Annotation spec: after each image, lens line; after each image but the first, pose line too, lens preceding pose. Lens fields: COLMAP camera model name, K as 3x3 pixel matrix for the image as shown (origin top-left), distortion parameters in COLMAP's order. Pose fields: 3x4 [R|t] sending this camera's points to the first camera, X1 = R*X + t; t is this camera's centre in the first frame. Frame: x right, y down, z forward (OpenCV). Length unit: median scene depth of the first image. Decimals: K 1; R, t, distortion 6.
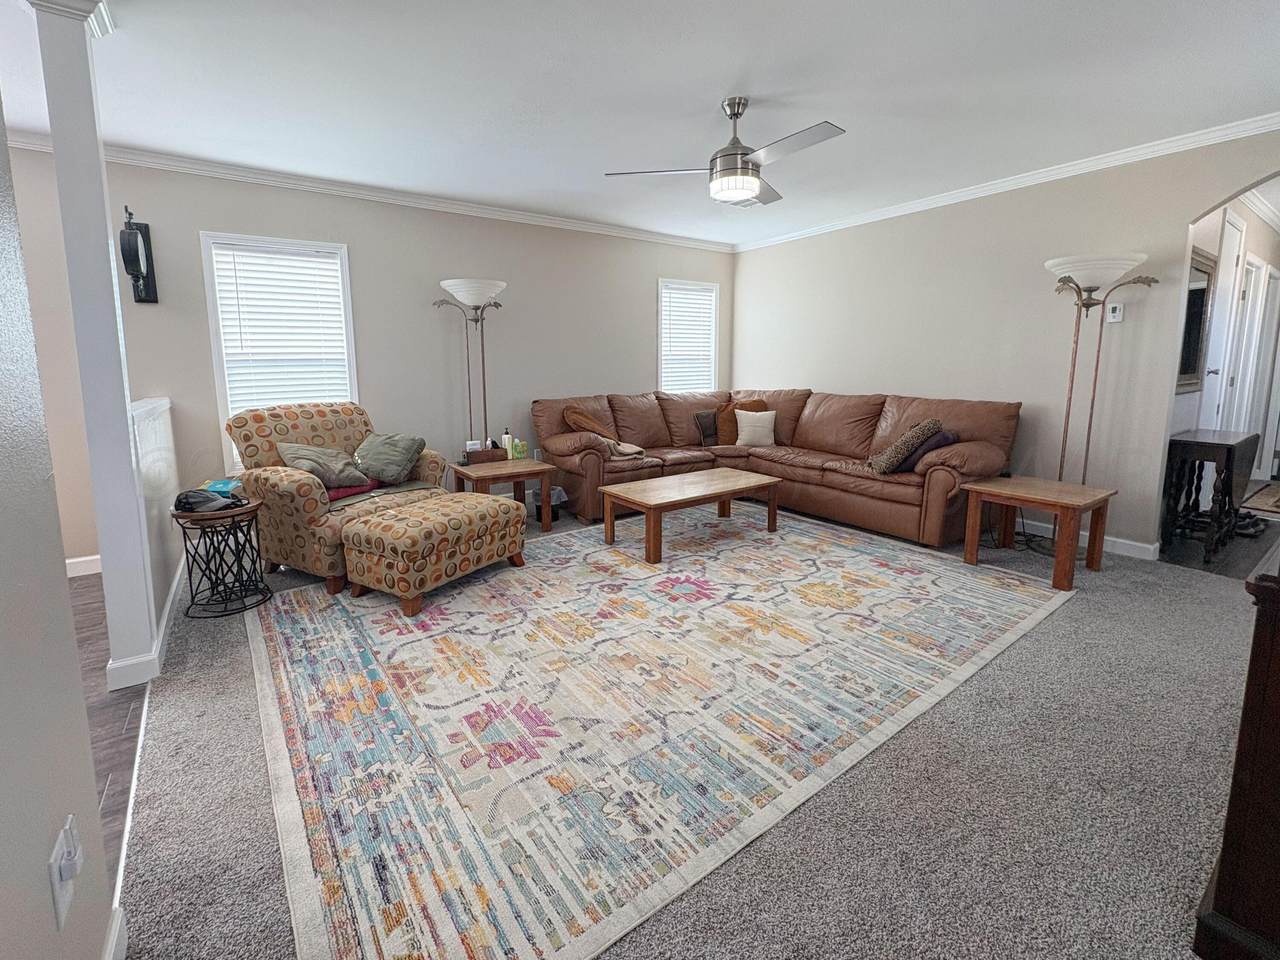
lens RADIAL K [[558.5, 0, 641.9], [0, 558.5, 436.2], [0, 0, 1]] dist [0.000934, 0.000157]
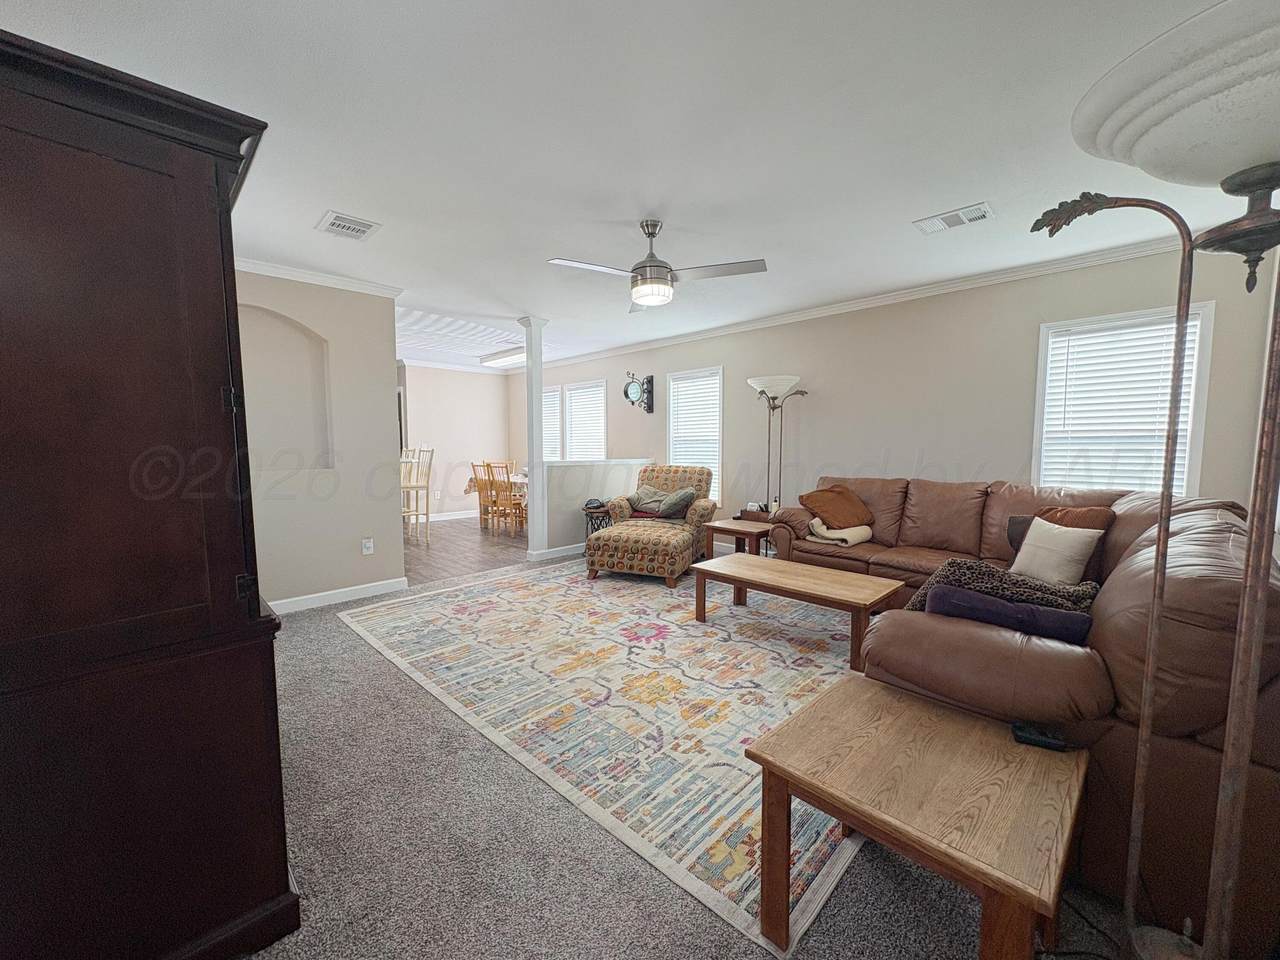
lens RADIAL K [[510.6, 0, 641.6], [0, 510.6, 481.1], [0, 0, 1]] dist [0.001320, -0.000022]
pose [[0.152546, 0.081163, -0.984958, 1.169611], [-0.126705, 0.990004, 0.061955, -0.118006], [0.980141, 0.115348, 0.161305, 0.805128]]
